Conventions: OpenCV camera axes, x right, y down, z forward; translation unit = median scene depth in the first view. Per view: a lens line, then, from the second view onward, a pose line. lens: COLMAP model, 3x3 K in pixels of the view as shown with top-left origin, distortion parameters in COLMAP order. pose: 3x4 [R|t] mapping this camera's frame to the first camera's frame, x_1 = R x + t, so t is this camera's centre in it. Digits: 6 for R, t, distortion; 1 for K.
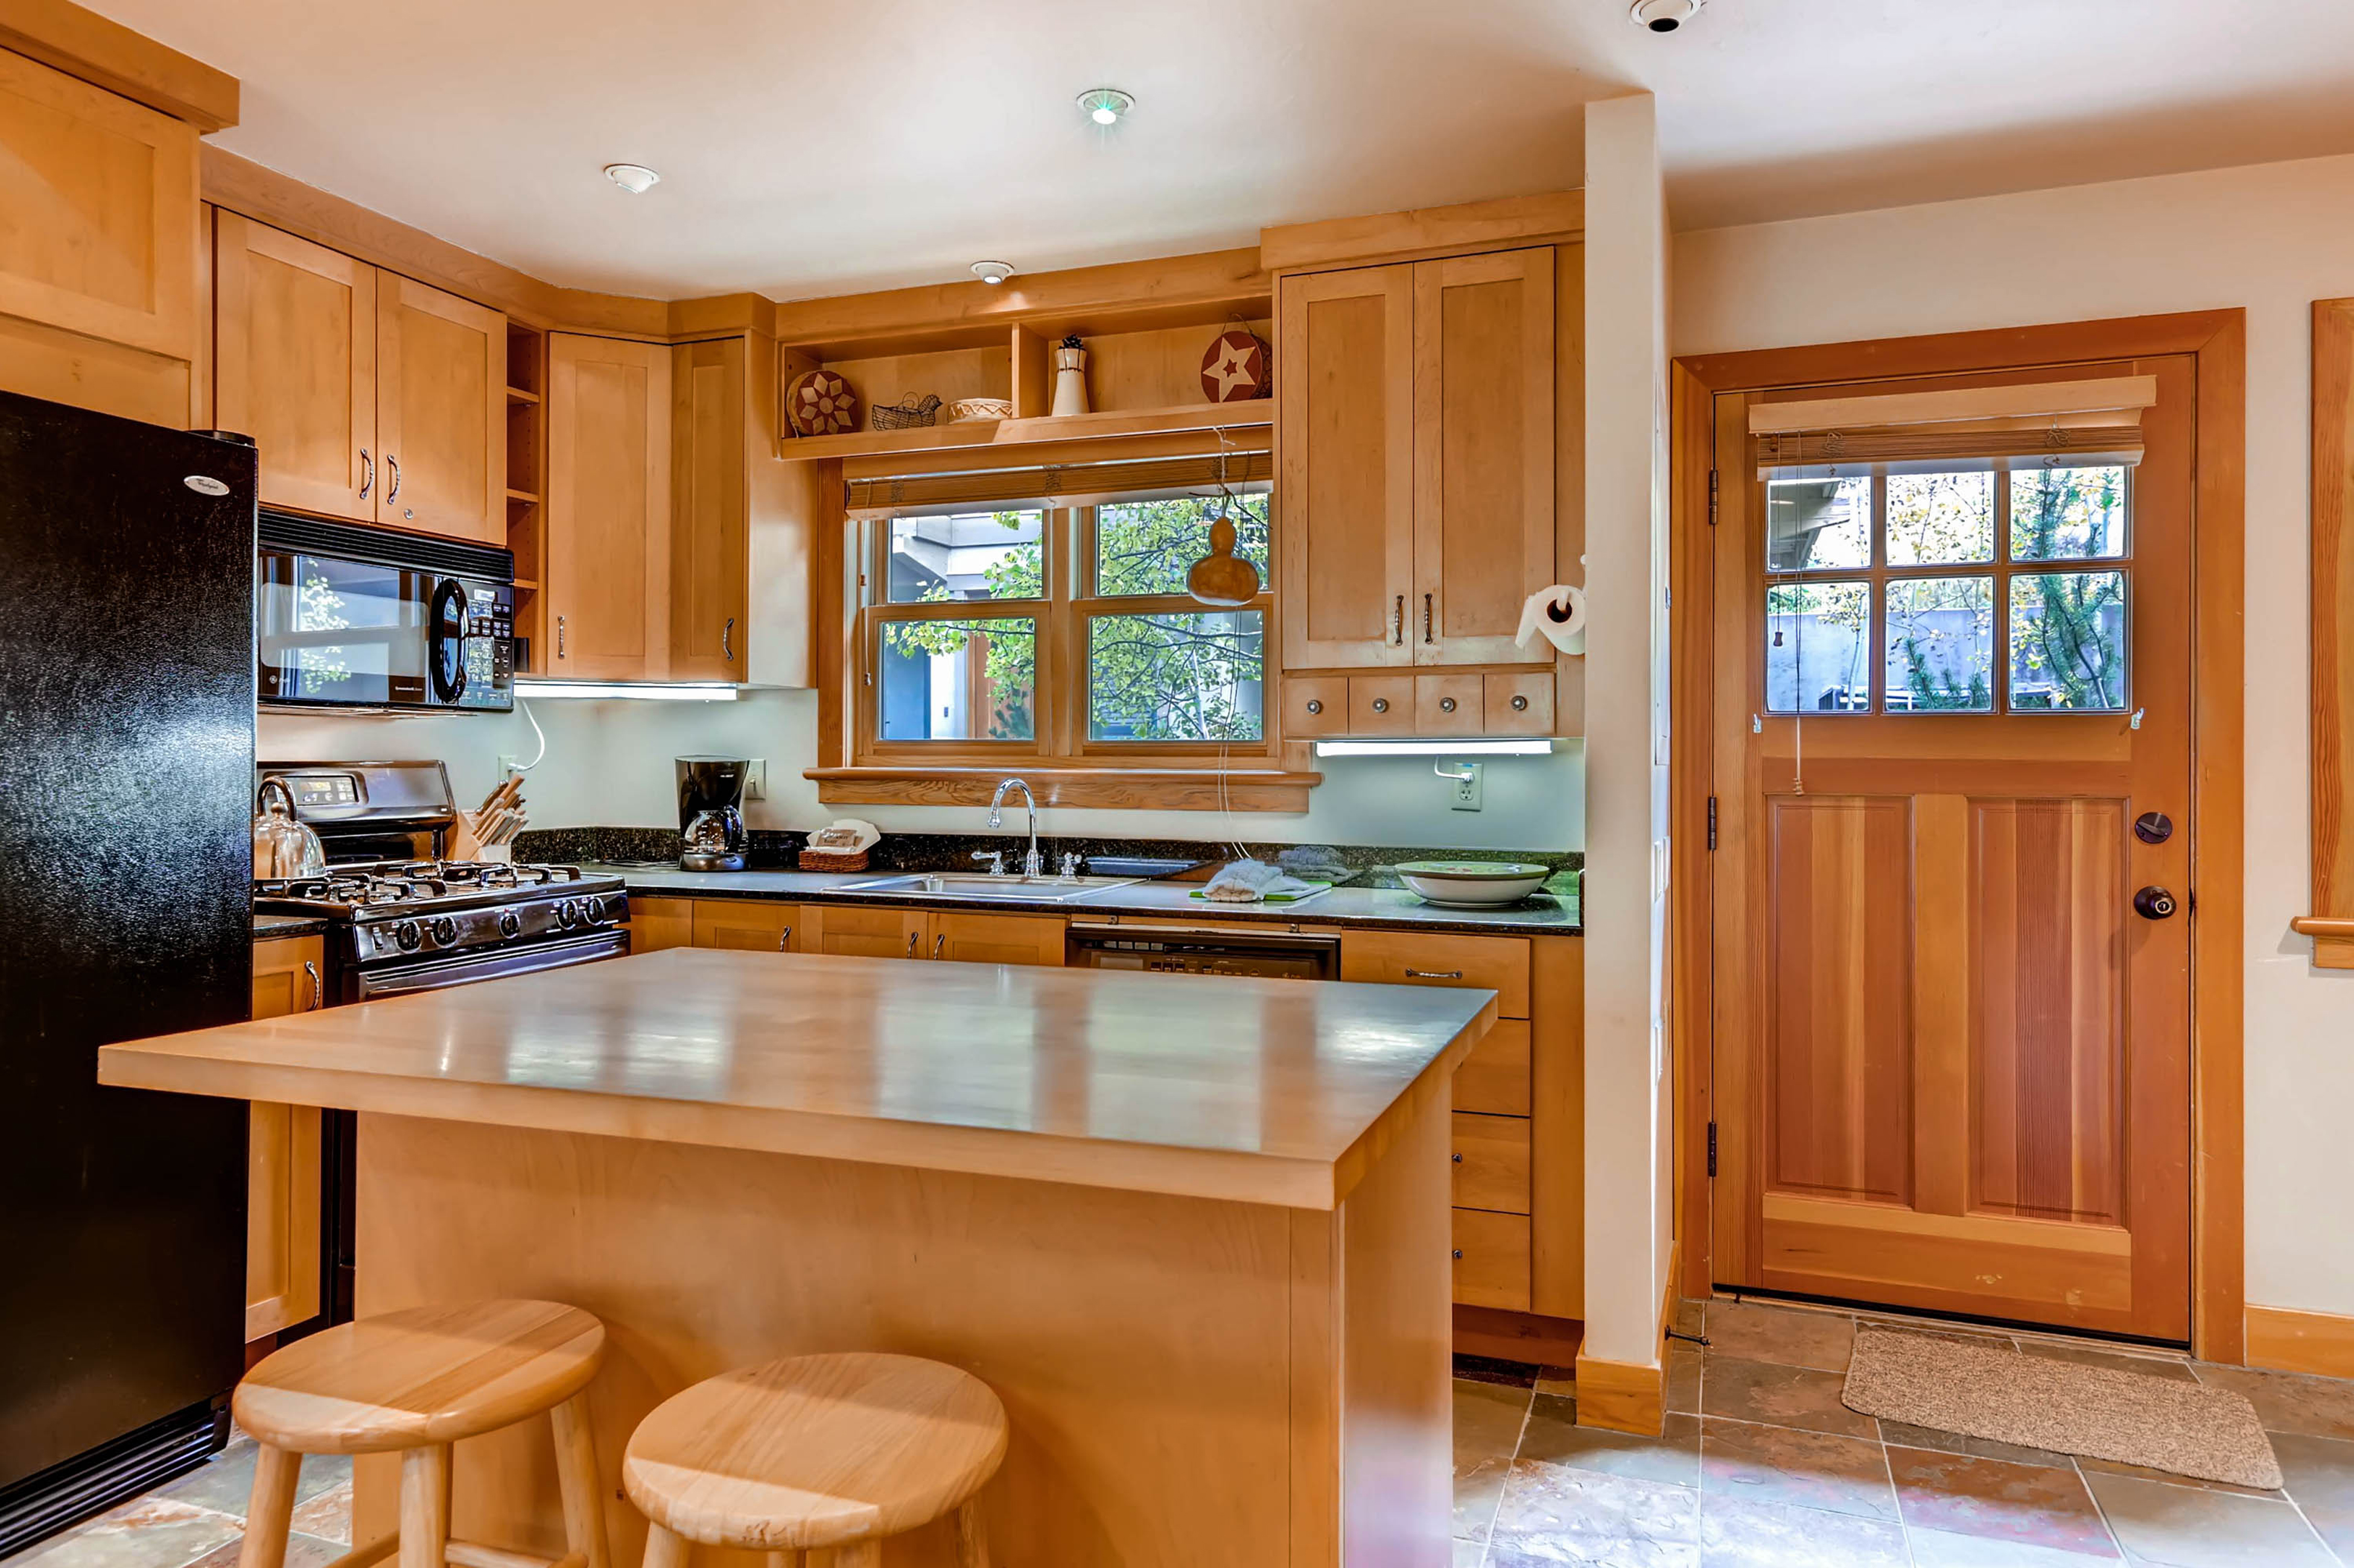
lens RADIAL K [[1434.1, 0, 1177.0], [0, 1434.1, 784.0], [0, 0, 1]] dist [0.026918, -0.016822]
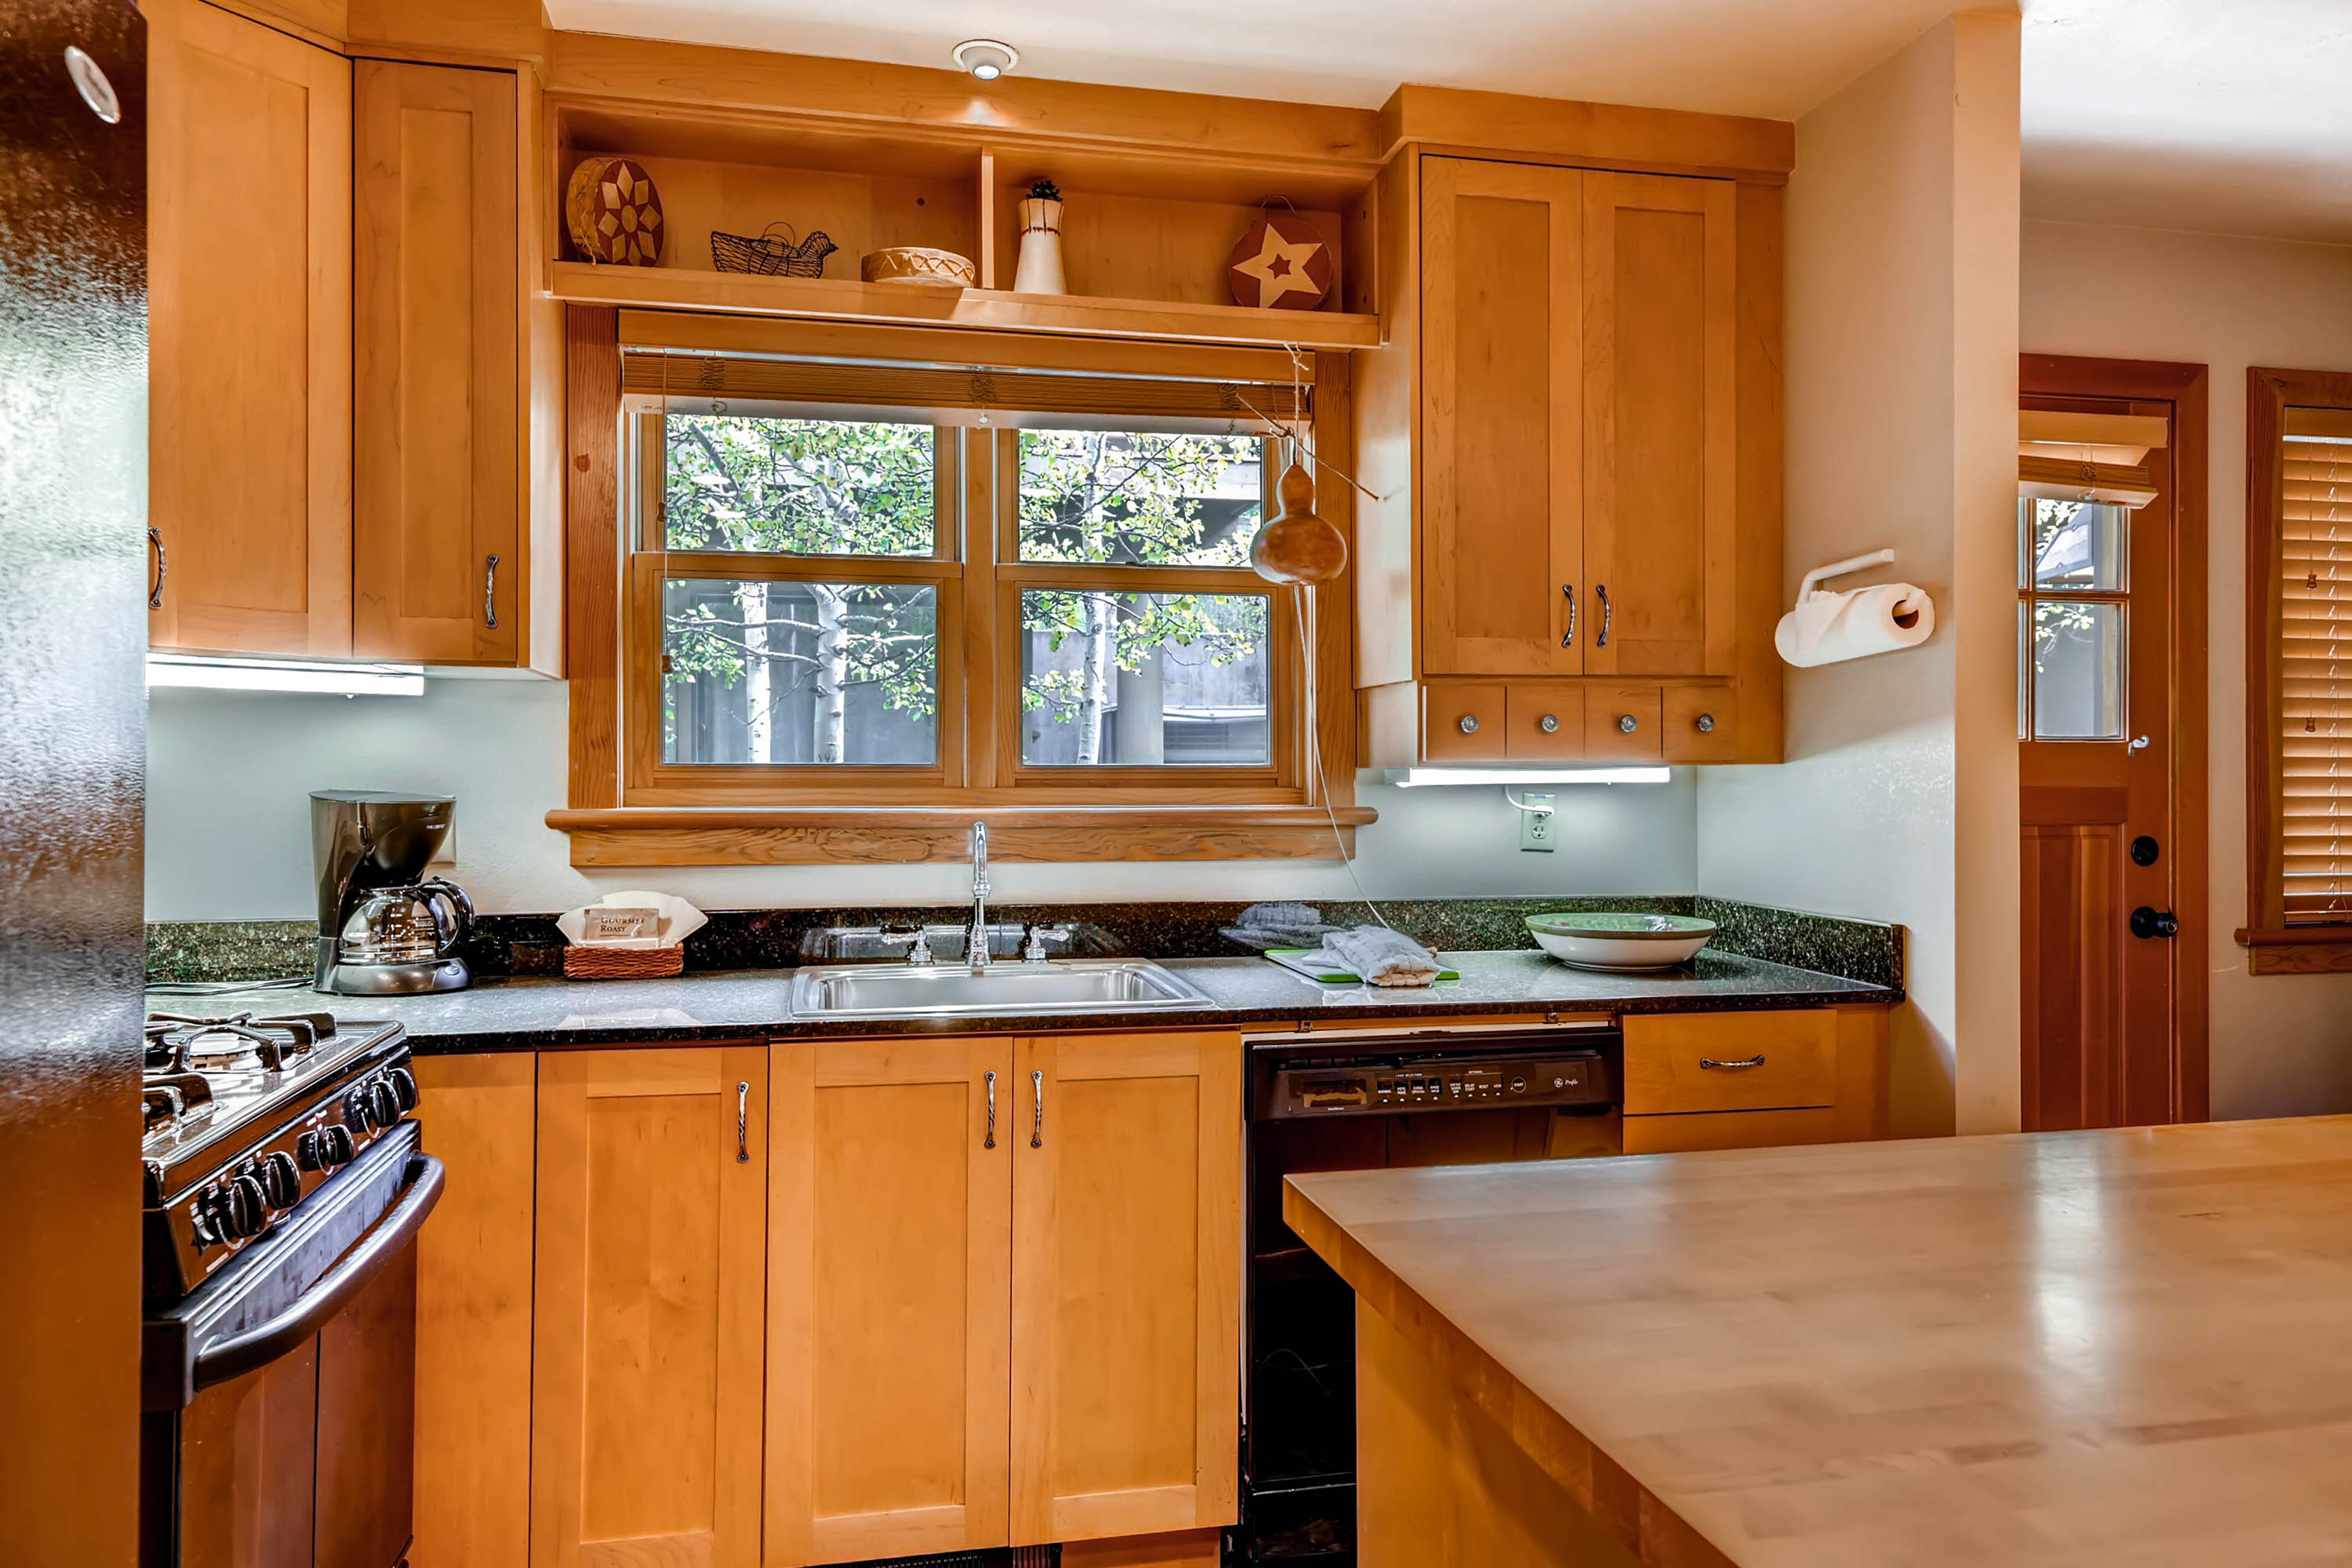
lens RADIAL K [[1574.7, 0, 1176.0], [0, 1574.7, 784.0], [0, 0, 1]] dist [0.017290, 0.000174]
pose [[0.846736, -0.009691, 0.531925, -0.506913], [0.012041, 0.999927, -0.000949, -0.023826], [-0.531877, 0.007208, 0.846791, 0.383837]]
